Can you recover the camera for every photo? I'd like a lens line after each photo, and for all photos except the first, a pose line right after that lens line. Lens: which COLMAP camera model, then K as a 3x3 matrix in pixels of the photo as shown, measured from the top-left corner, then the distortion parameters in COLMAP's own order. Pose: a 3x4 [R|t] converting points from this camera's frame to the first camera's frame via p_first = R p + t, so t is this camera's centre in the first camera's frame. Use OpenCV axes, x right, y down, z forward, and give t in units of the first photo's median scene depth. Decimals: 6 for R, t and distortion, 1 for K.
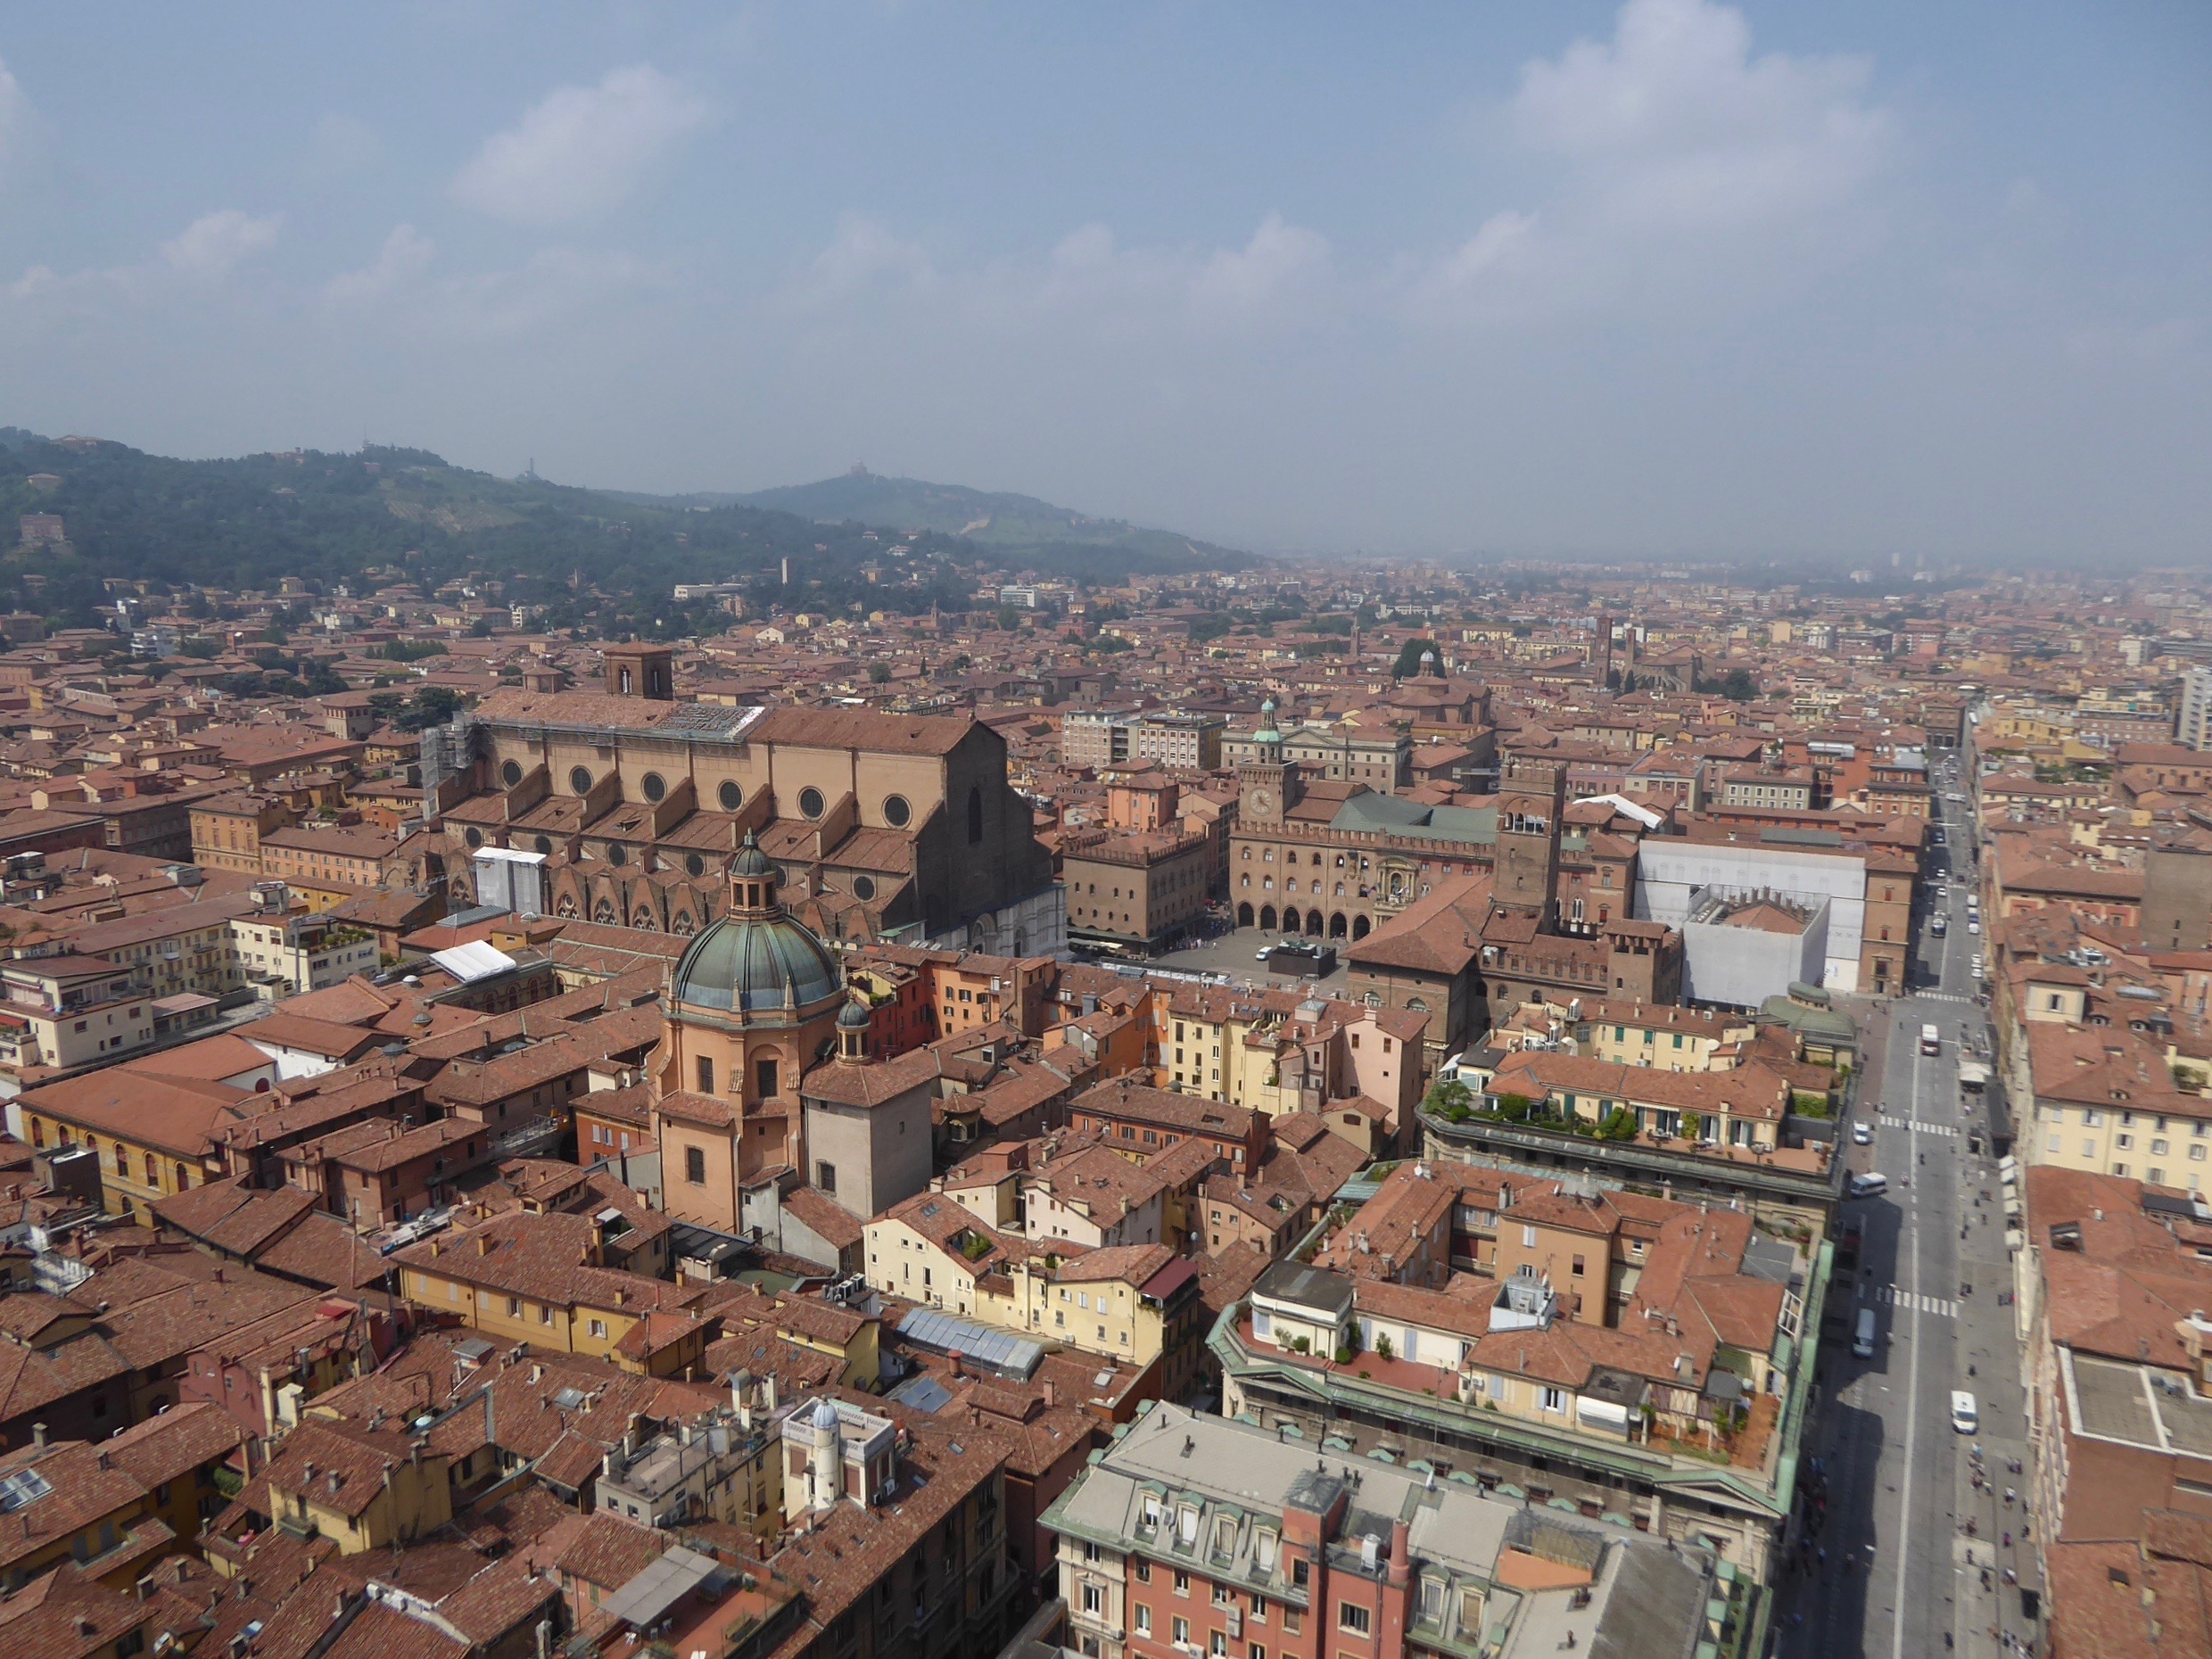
lens RADIAL K [[1626.0, 0, 1105.0], [0, 1626.0, 828.0], [0, 0, 1]] dist [-0.037855, 0.017213]
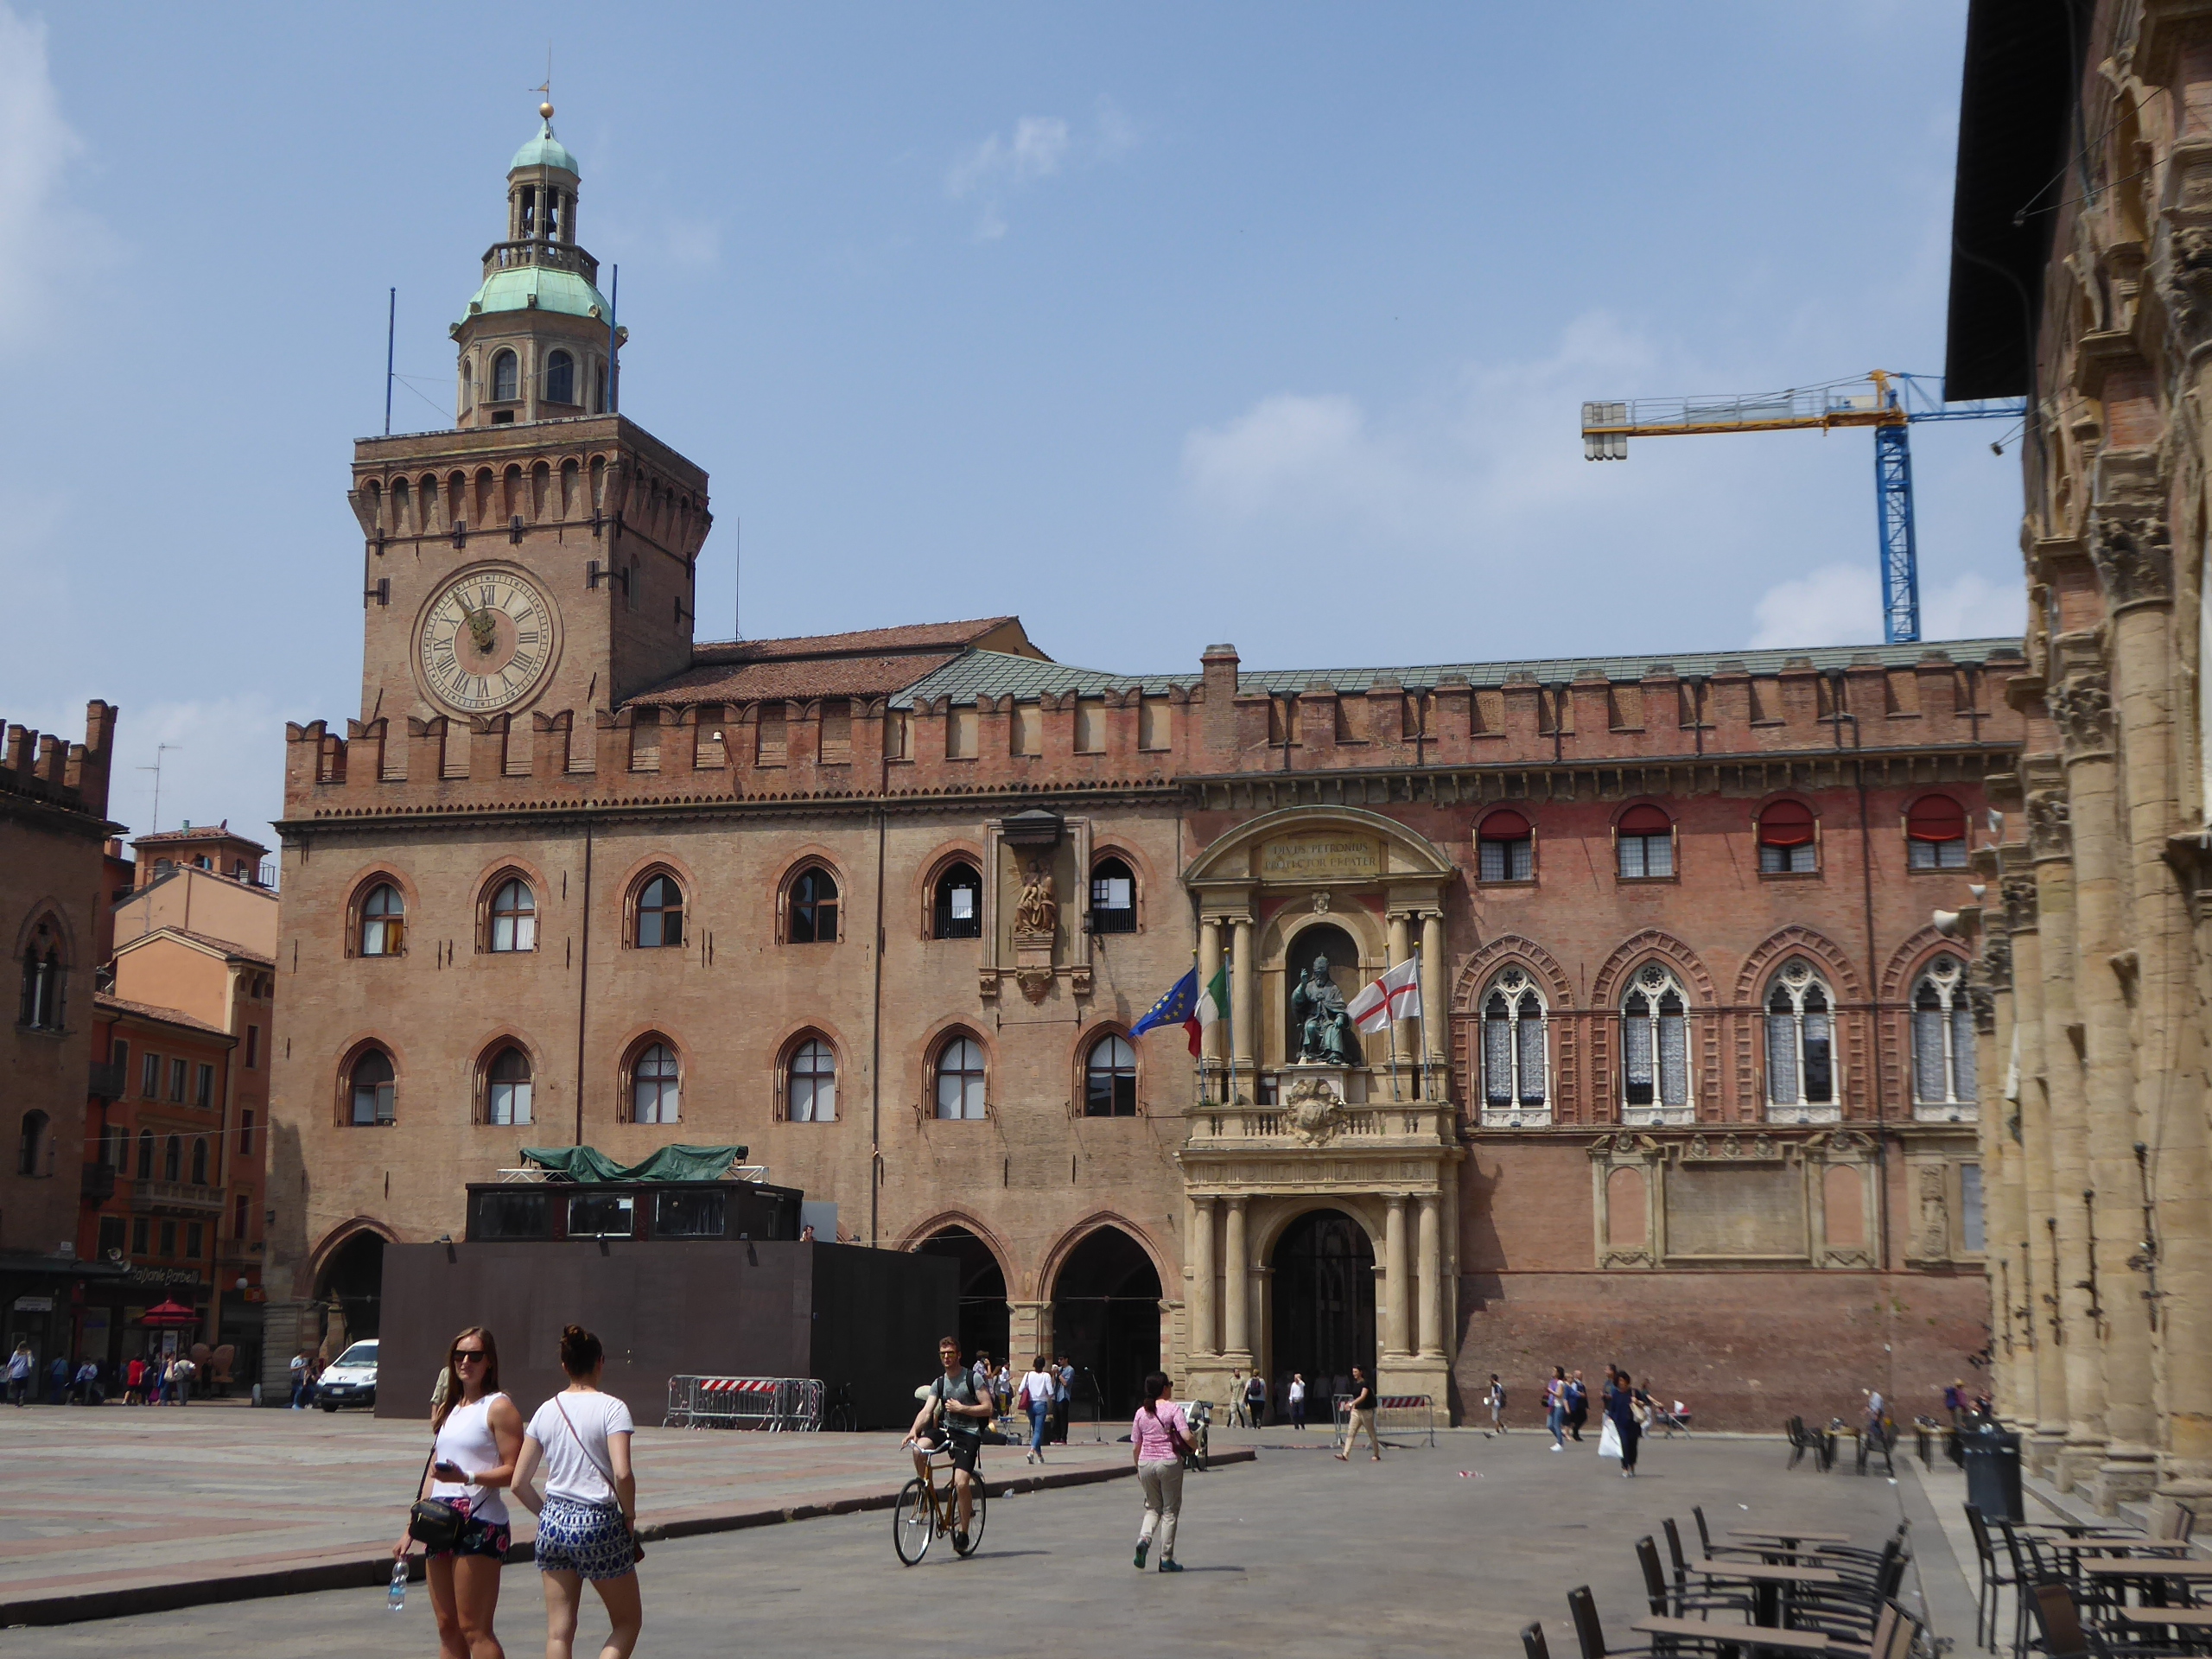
lens RADIAL K [[2964.5, 0, 1105.8], [0, 2964.5, 830.8], [0, 0, 1]] dist [0.013302, 0.000000]
pose [[0.977448, 0.034973, 0.208263, 0.098241], [0.038877, 0.939536, -0.340237, 0.113183], [-0.207569, 0.340660, 0.916987, 0.727778]]
